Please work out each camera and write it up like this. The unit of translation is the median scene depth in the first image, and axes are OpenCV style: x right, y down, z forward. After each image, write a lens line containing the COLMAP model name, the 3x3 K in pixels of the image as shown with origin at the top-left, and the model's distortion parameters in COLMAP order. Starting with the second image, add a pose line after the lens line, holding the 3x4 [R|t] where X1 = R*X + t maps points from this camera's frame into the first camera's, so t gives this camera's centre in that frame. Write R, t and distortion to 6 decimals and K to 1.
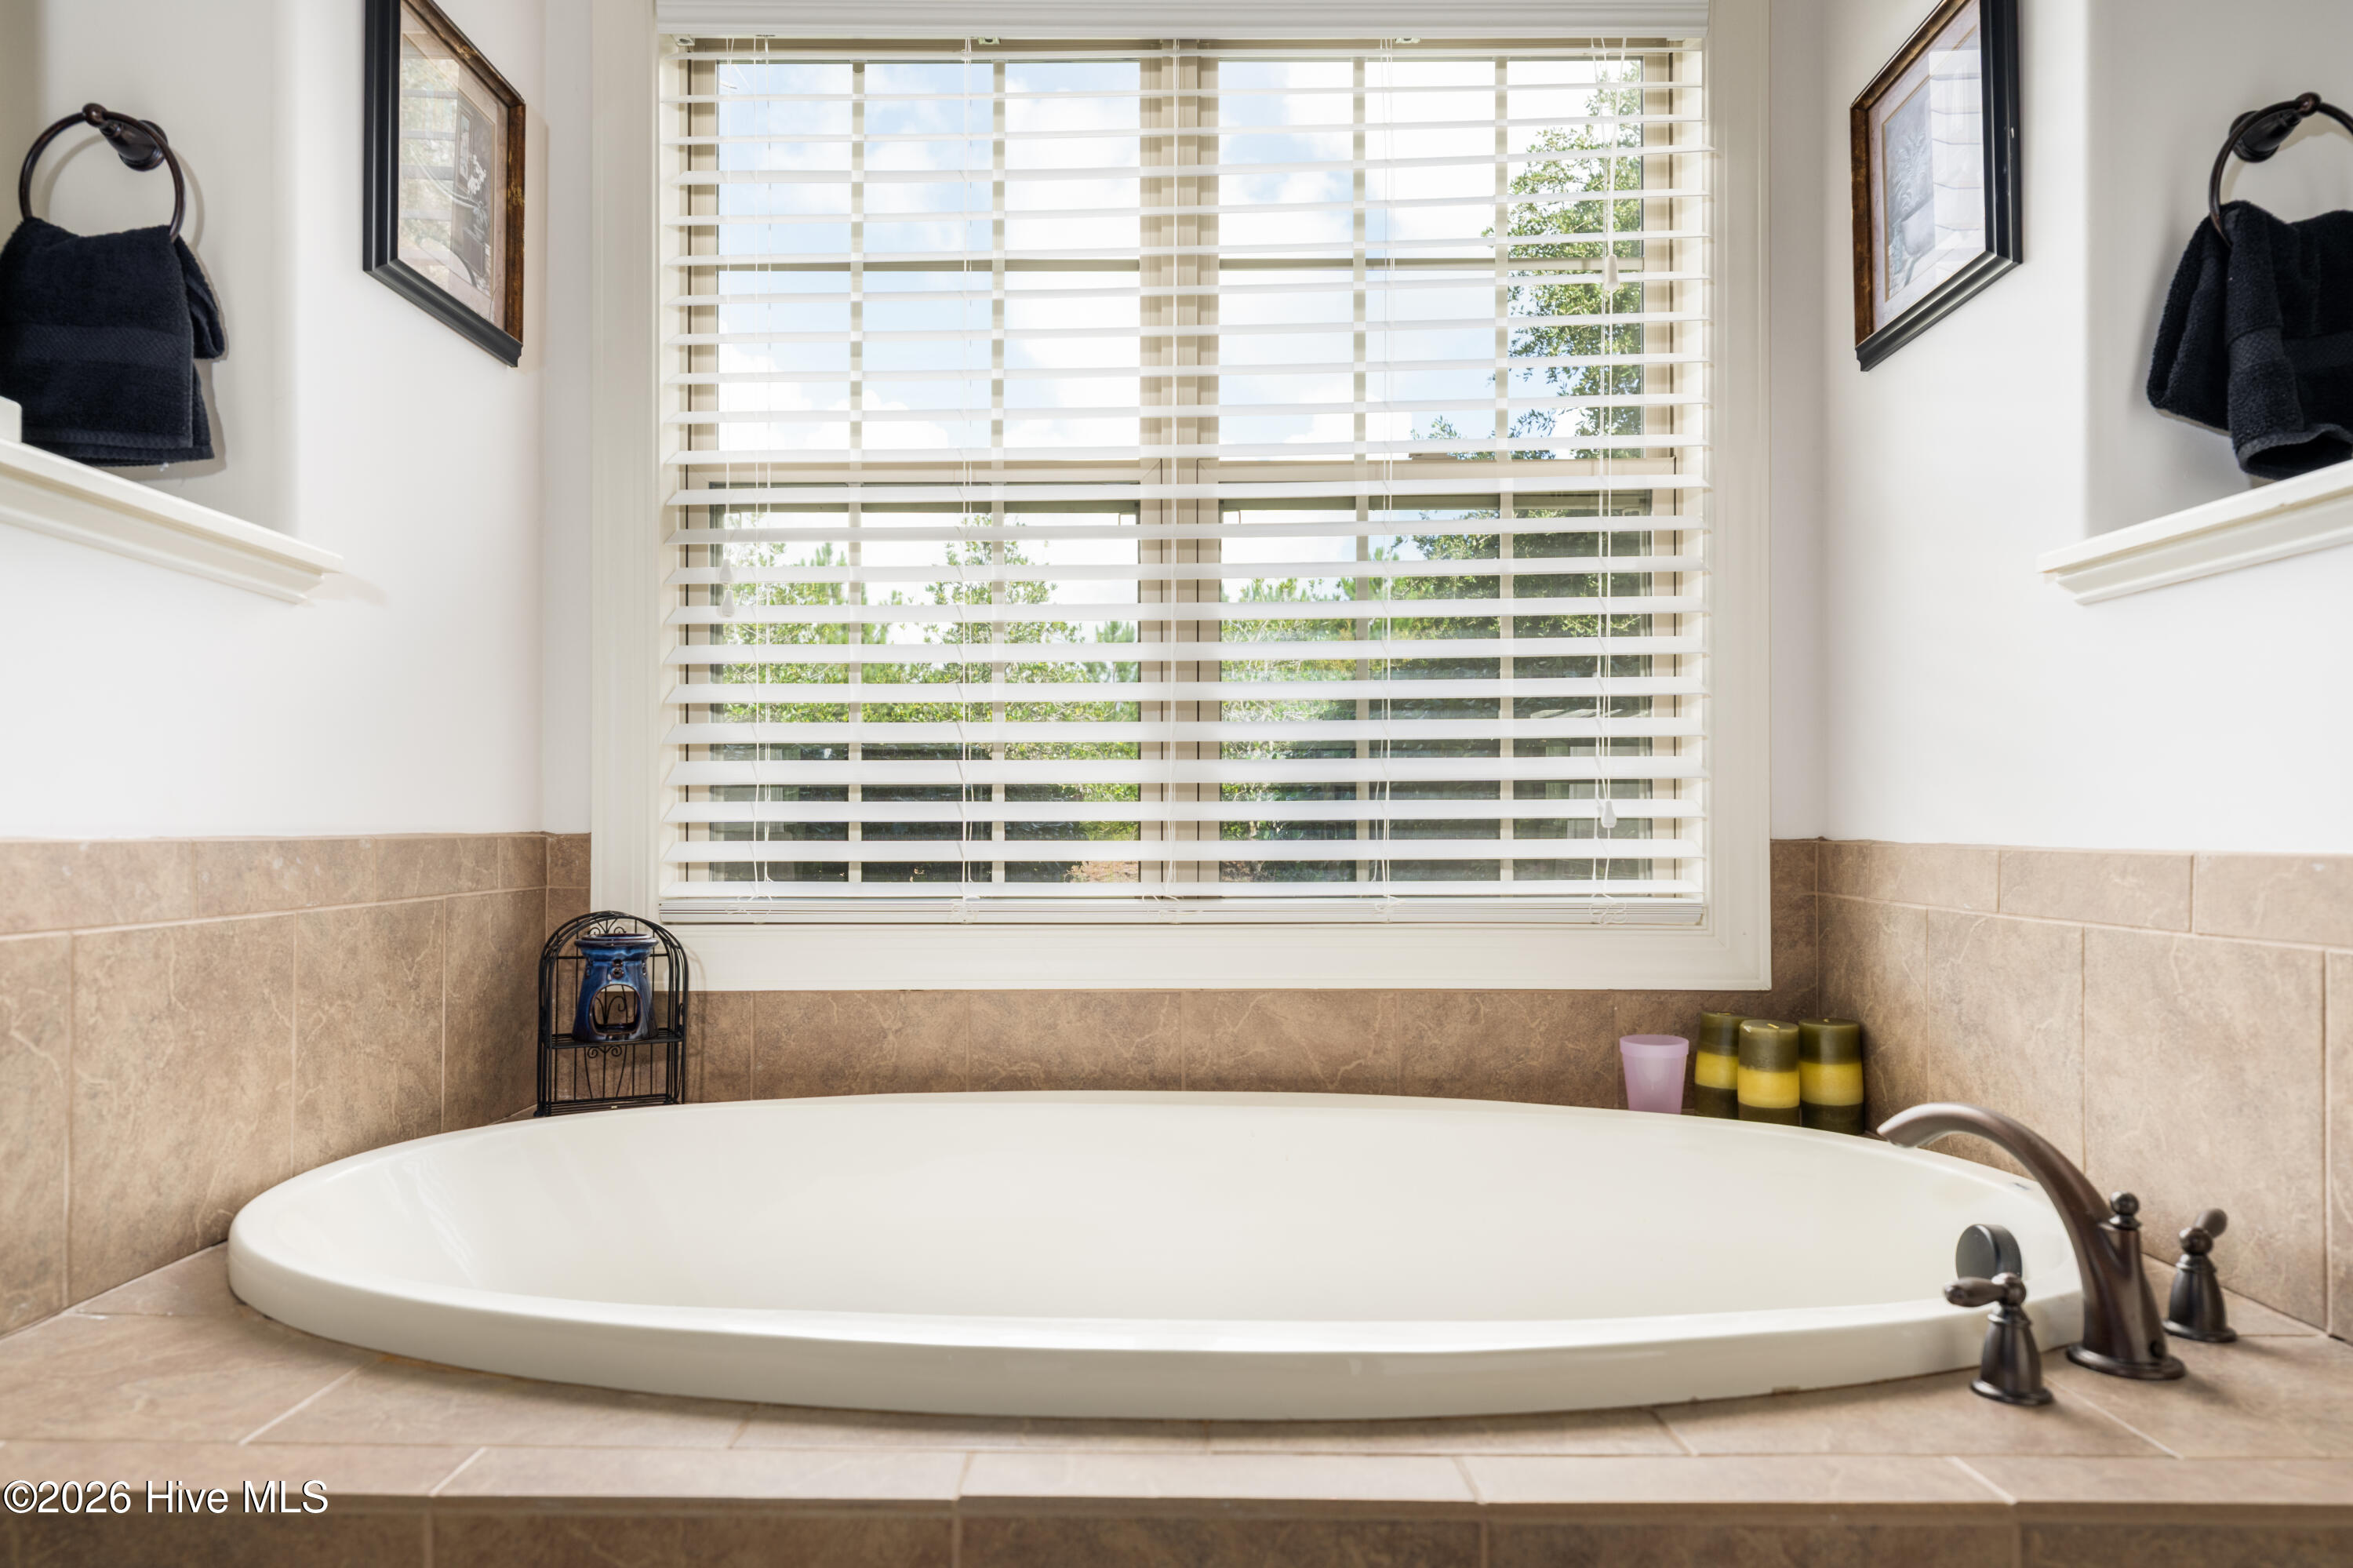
lens RADIAL K [[1351.5, 0, 1154.6], [0, 1351.5, 786.1], [0, 0, 1]] dist [0.000772, 0.000446]
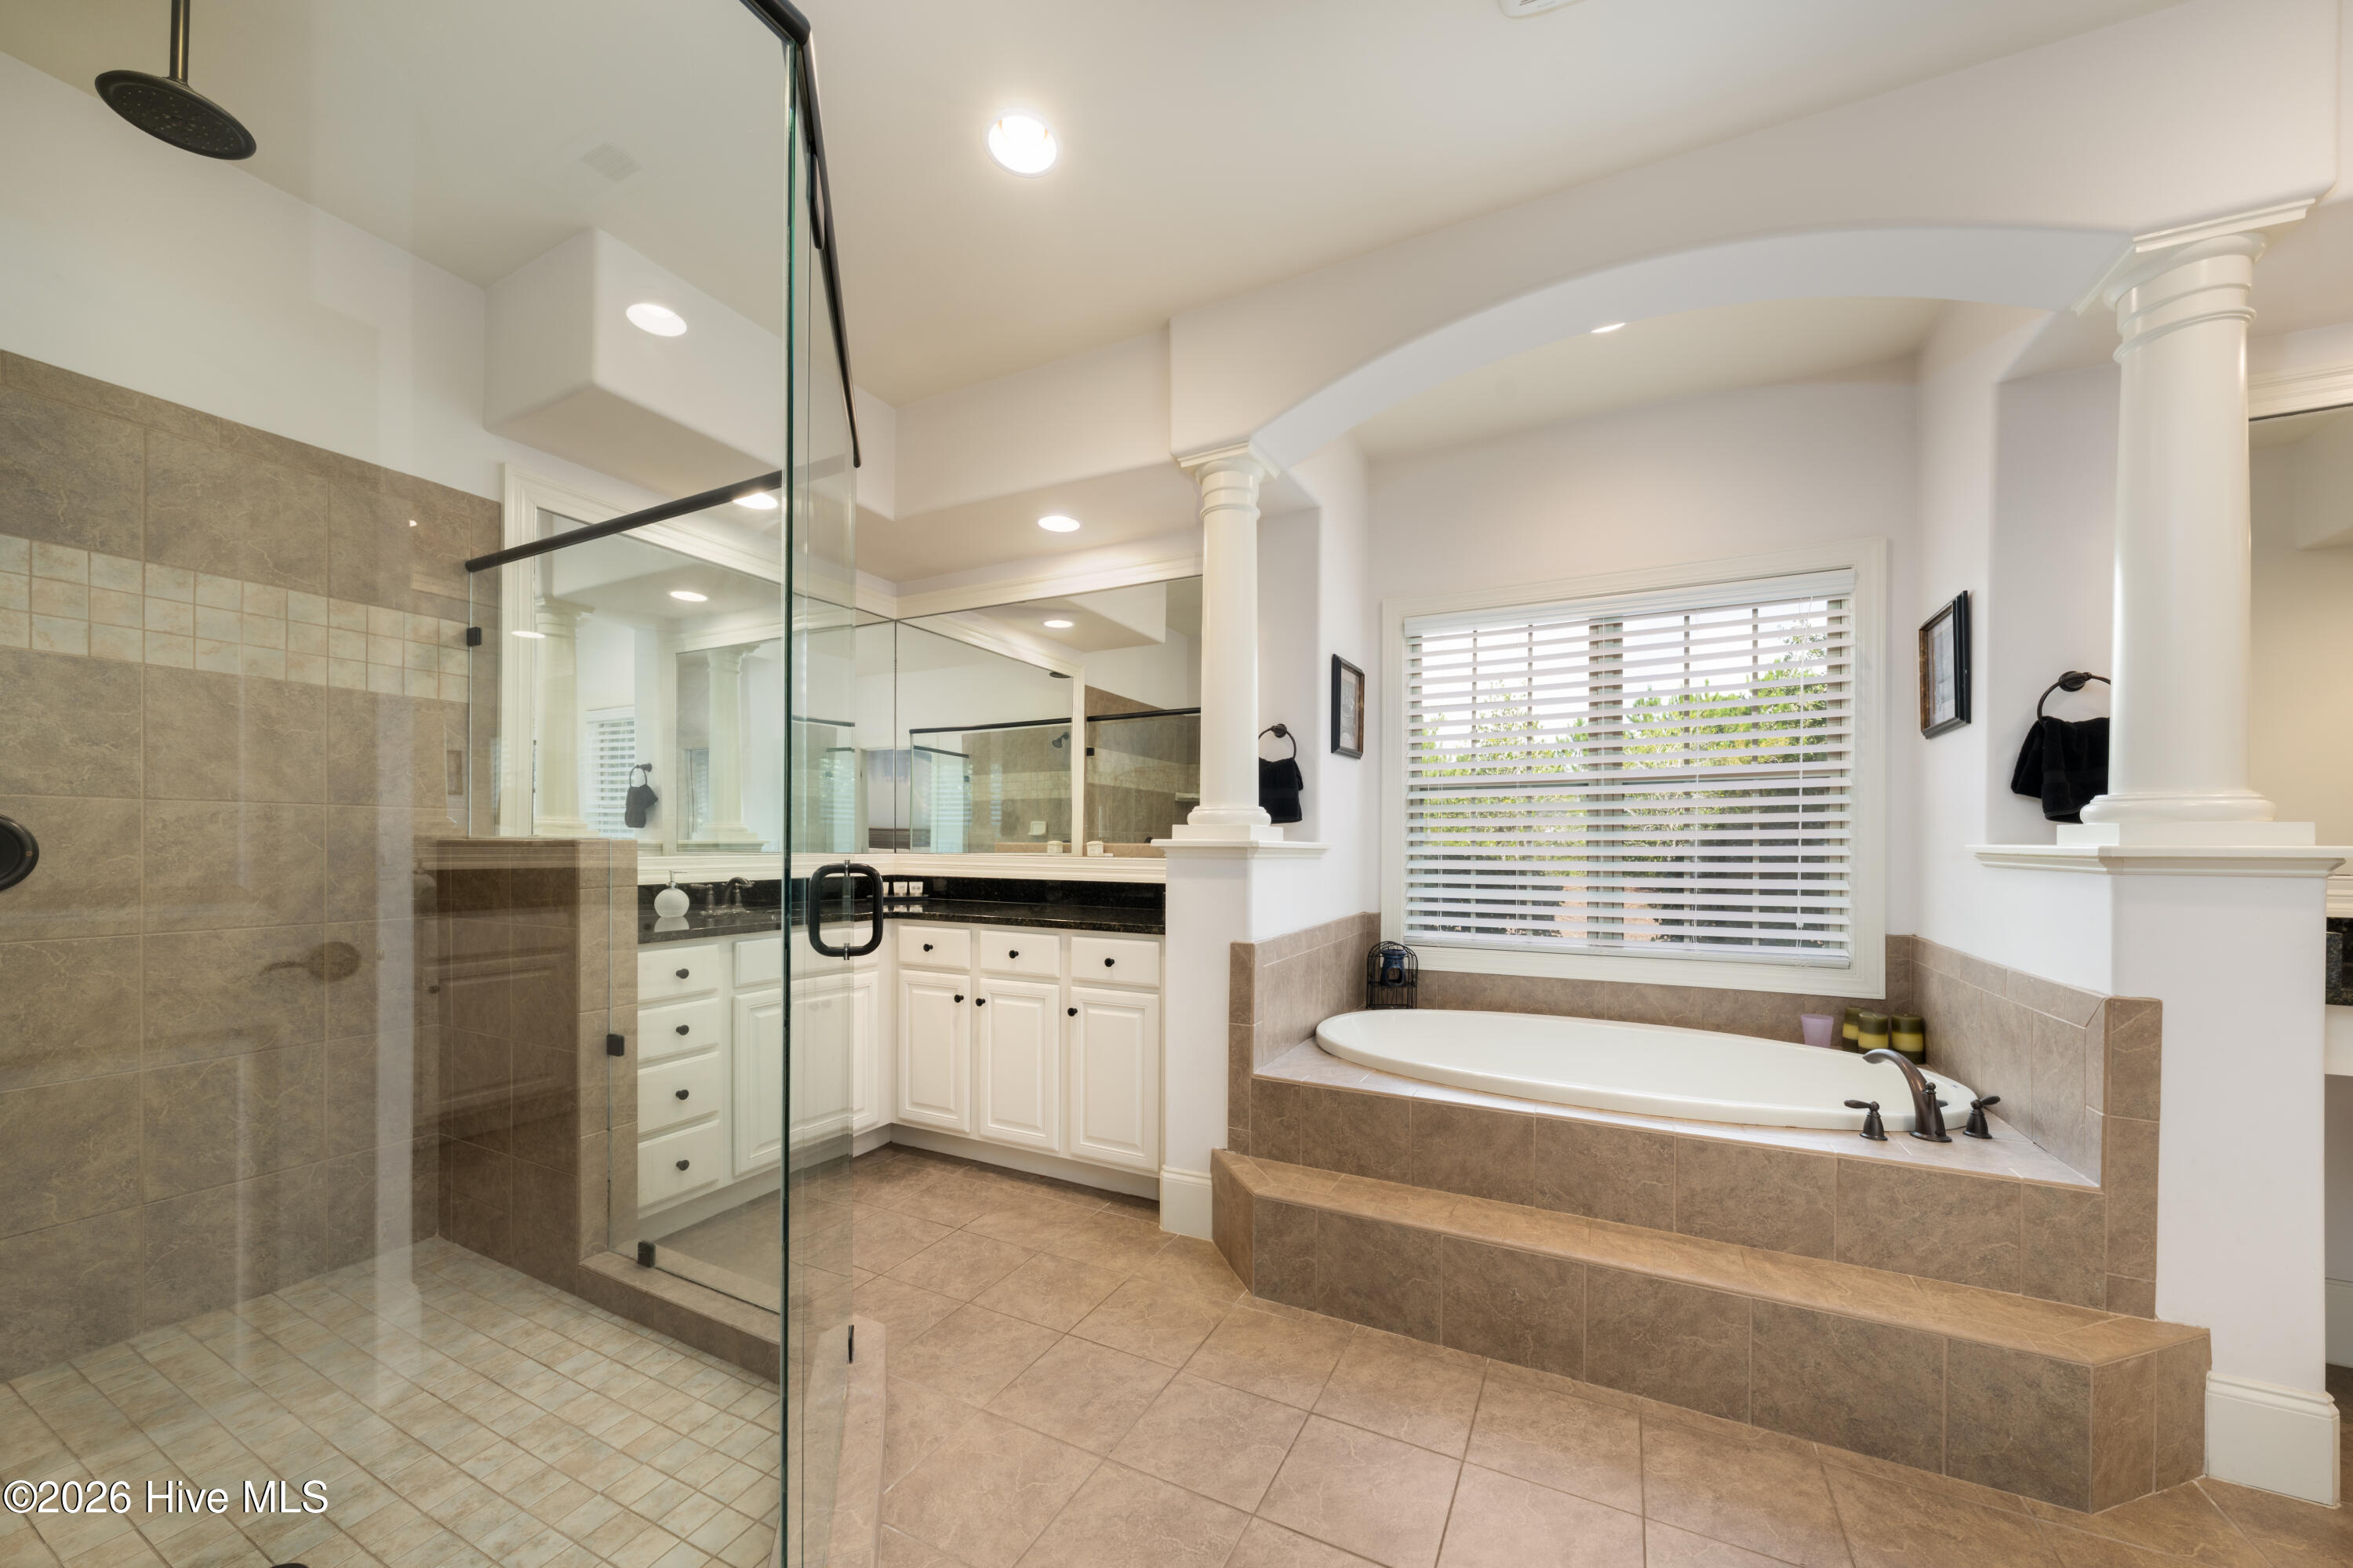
lens RADIAL K [[820.0, 0, 1233.2], [0, 820.0, 856.7], [0, 0, 1]] dist [0.001714, 0.000086]
pose [[0.905701, 0.006629, -0.423866, 0.041423], [0.015752, 0.998661, 0.049277, -0.185420], [0.423625, -0.051307, 0.904383, -0.751727]]
